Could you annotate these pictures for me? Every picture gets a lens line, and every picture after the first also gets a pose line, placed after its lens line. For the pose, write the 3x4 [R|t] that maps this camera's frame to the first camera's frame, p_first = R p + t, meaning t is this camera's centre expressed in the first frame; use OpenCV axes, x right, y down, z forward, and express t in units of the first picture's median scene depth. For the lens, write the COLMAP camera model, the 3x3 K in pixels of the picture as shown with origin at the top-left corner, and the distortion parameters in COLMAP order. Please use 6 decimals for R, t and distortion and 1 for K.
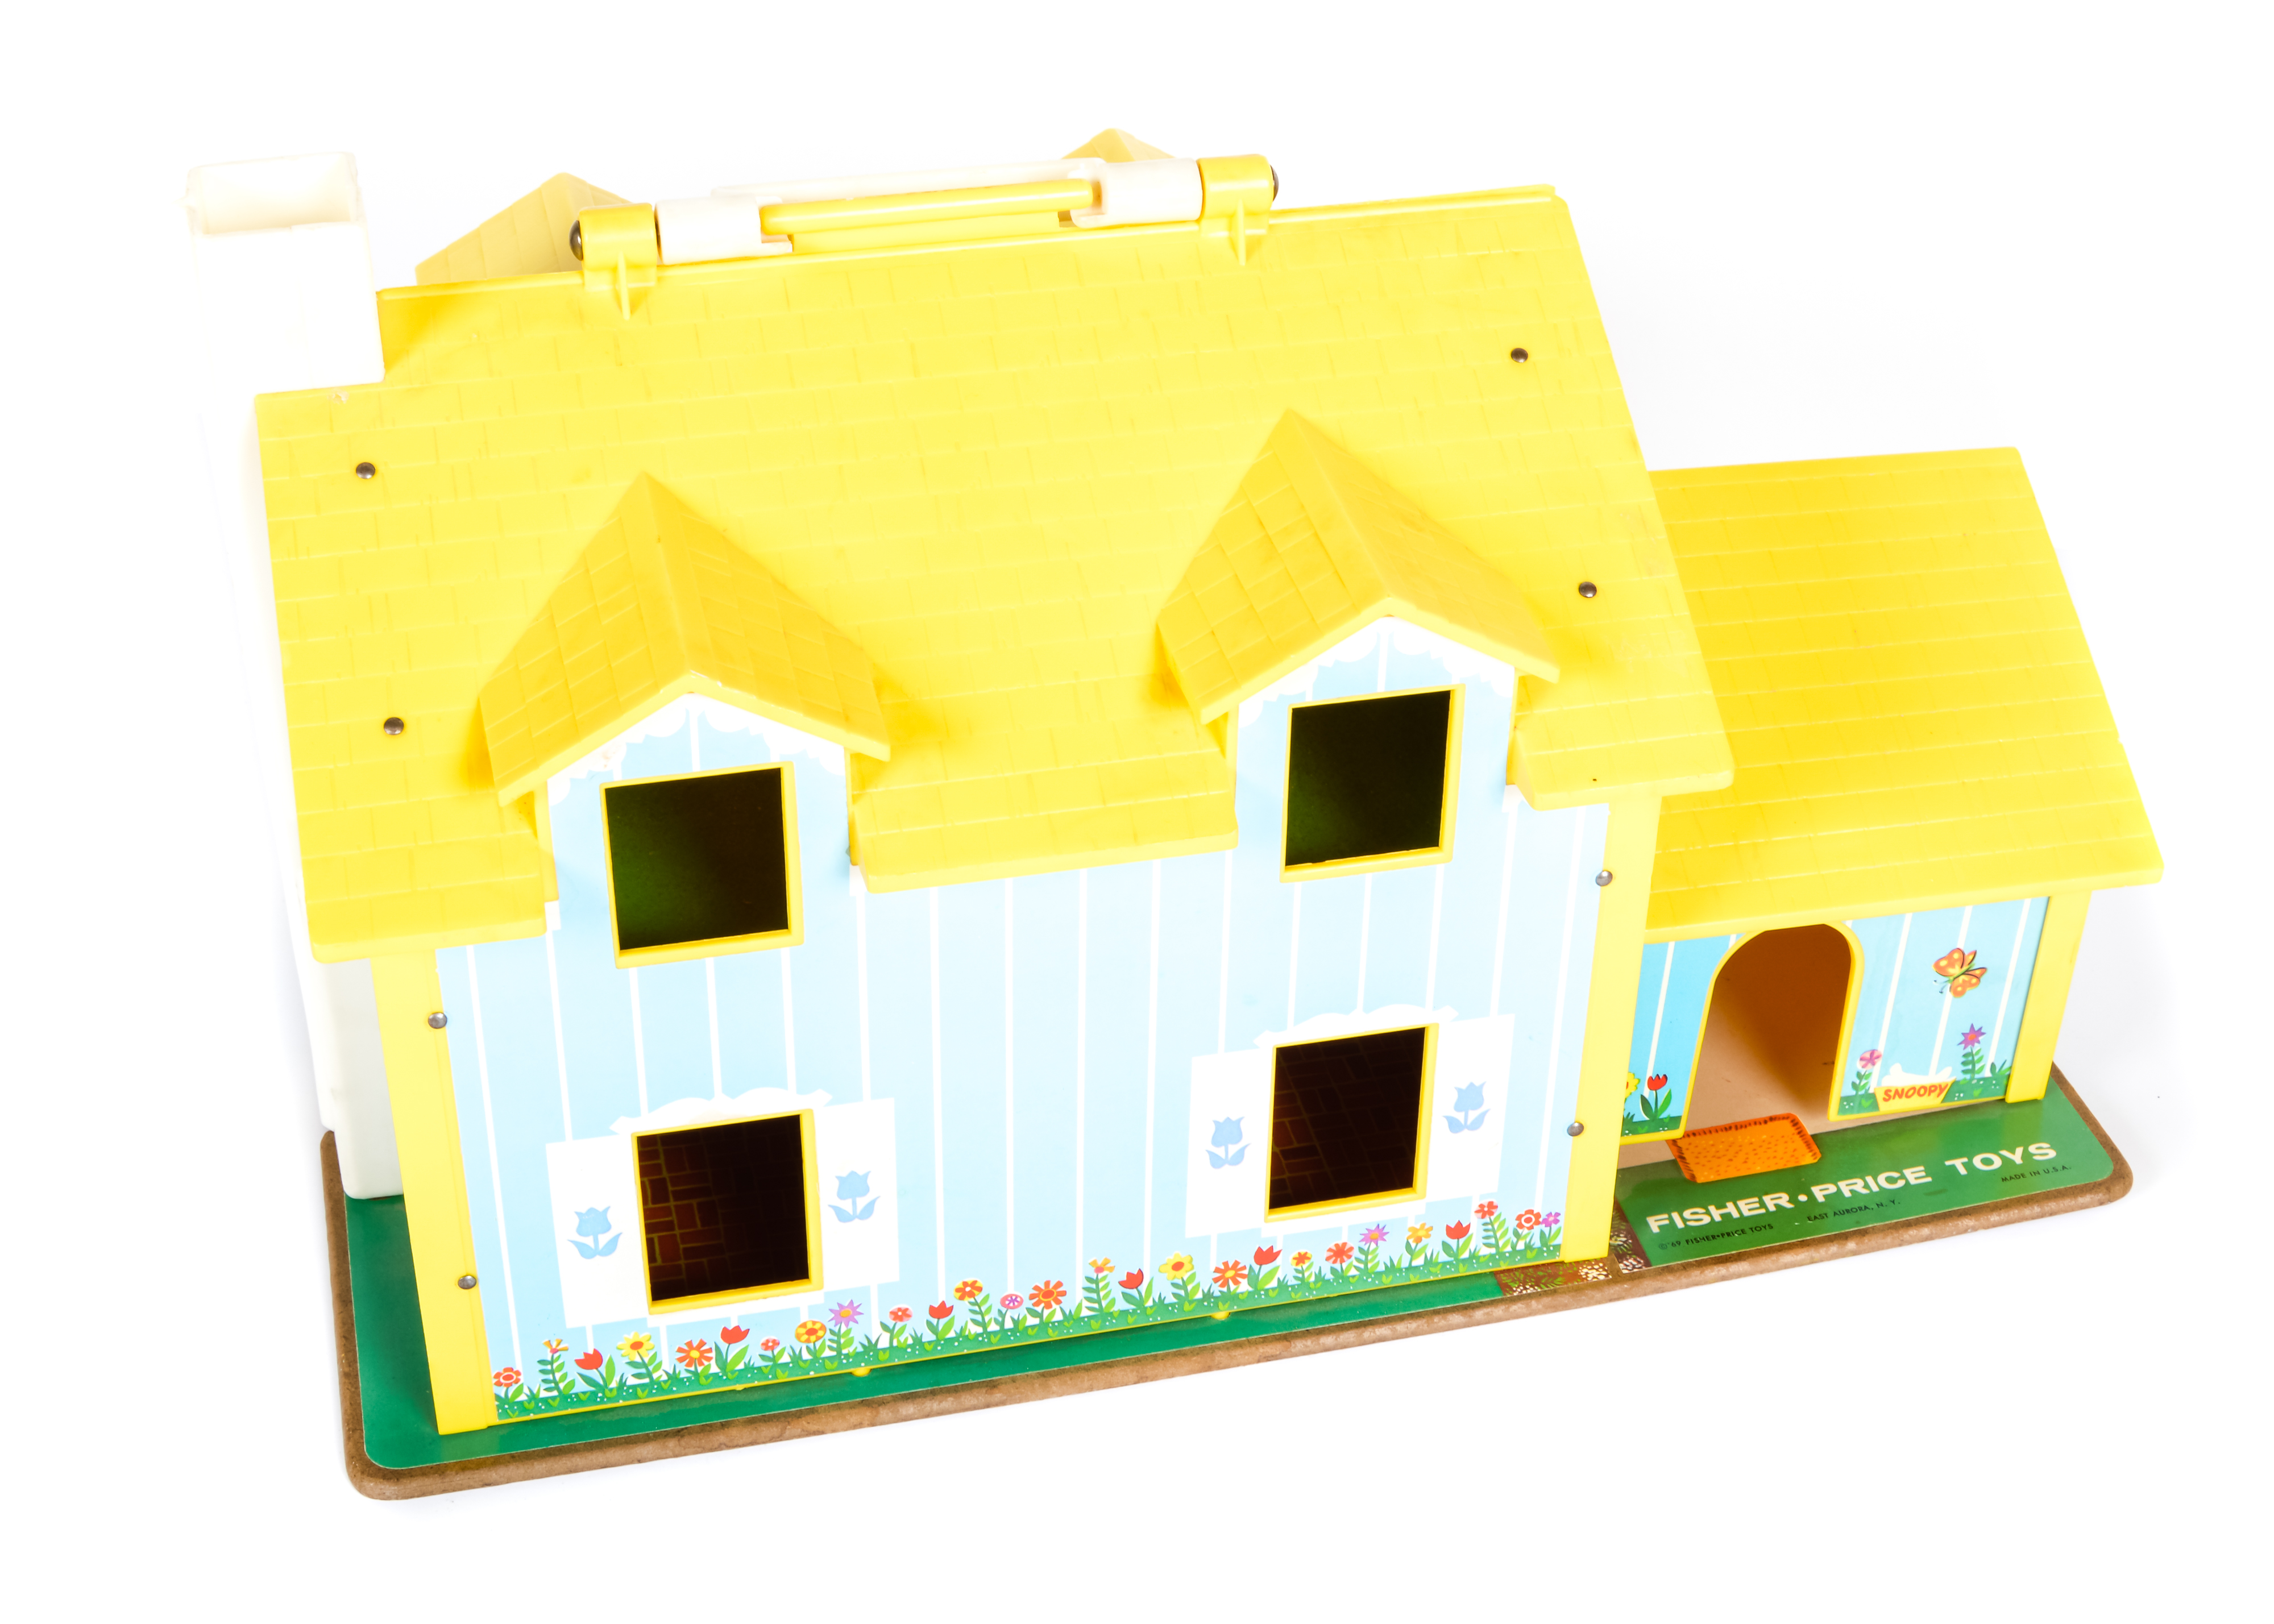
lens RADIAL K [[3173.8, 0, 1137.0], [0, 3173.8, 812.0], [0, 0, 1]] dist [-0.008920, -0.020805]
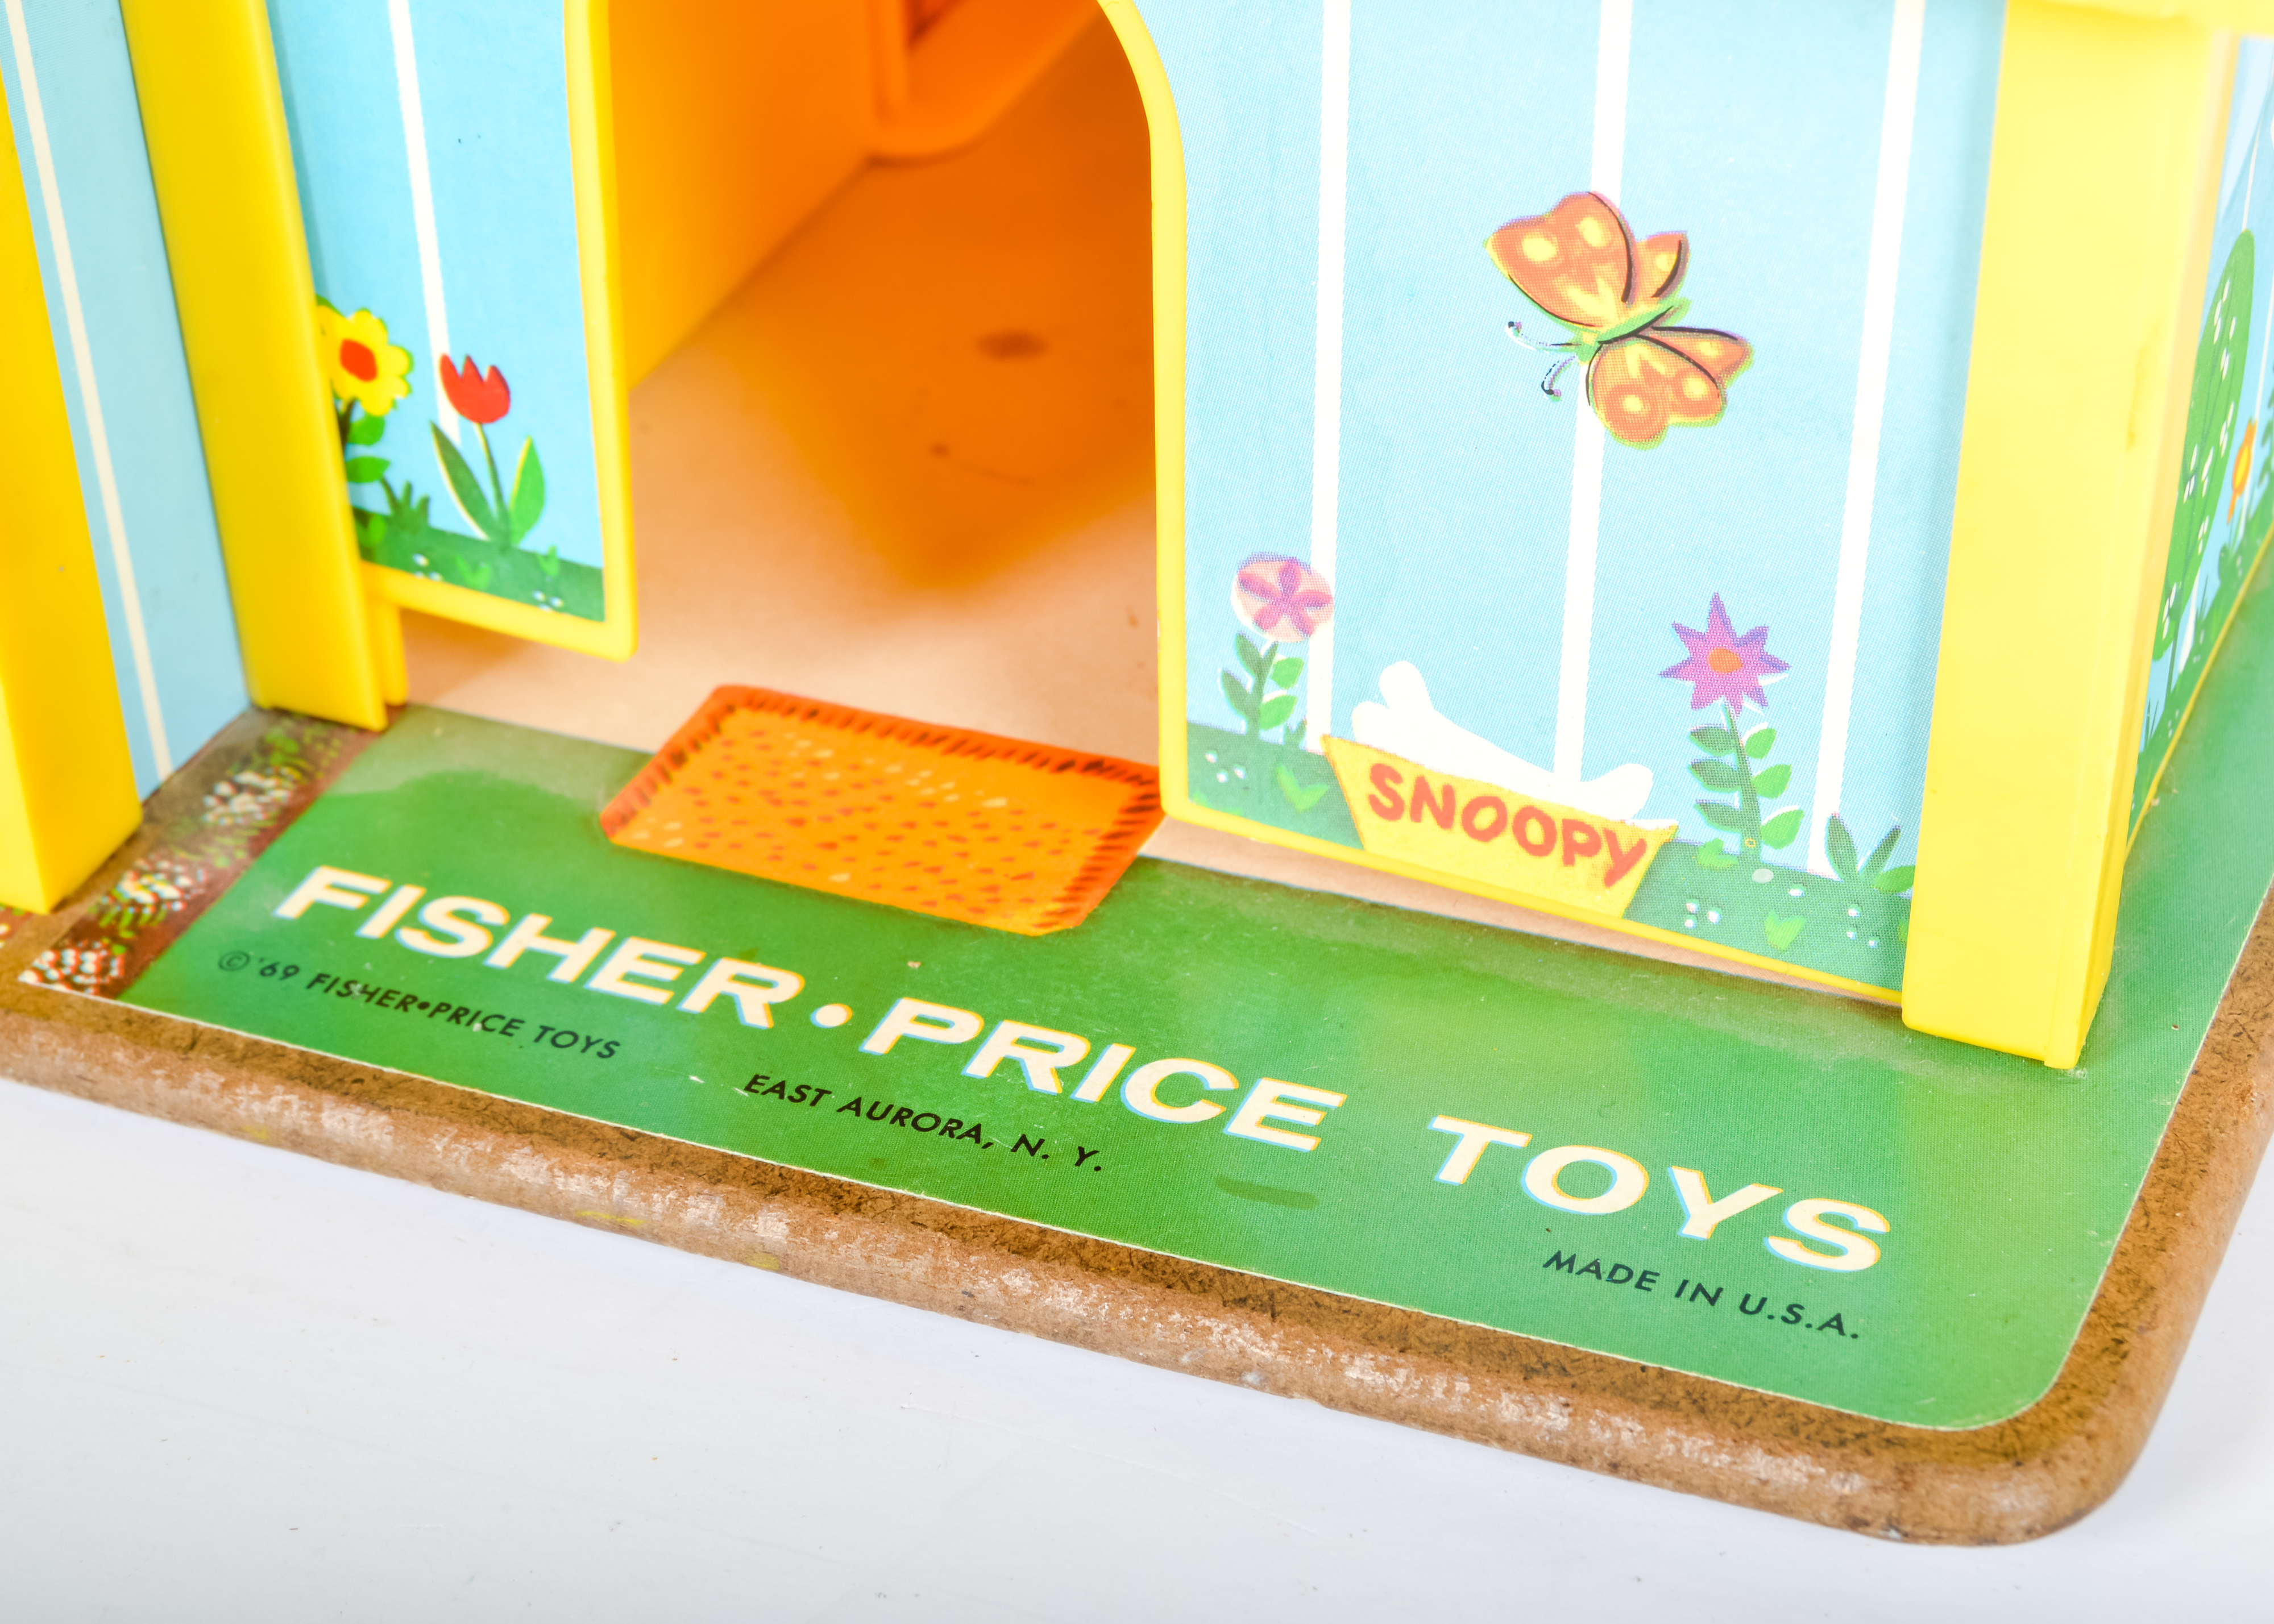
lens RADIAL K [[4570.7, 0, 1137.0], [0, 4570.7, 812.0], [0, 0, 1]] dist [-0.001606, 0.149587]
pose [[0.782733, 0.325270, -0.530593, 0.415107], [-0.299479, 0.944210, 0.137038, 0.049015], [0.545566, 0.051638, 0.836476, 0.705299]]
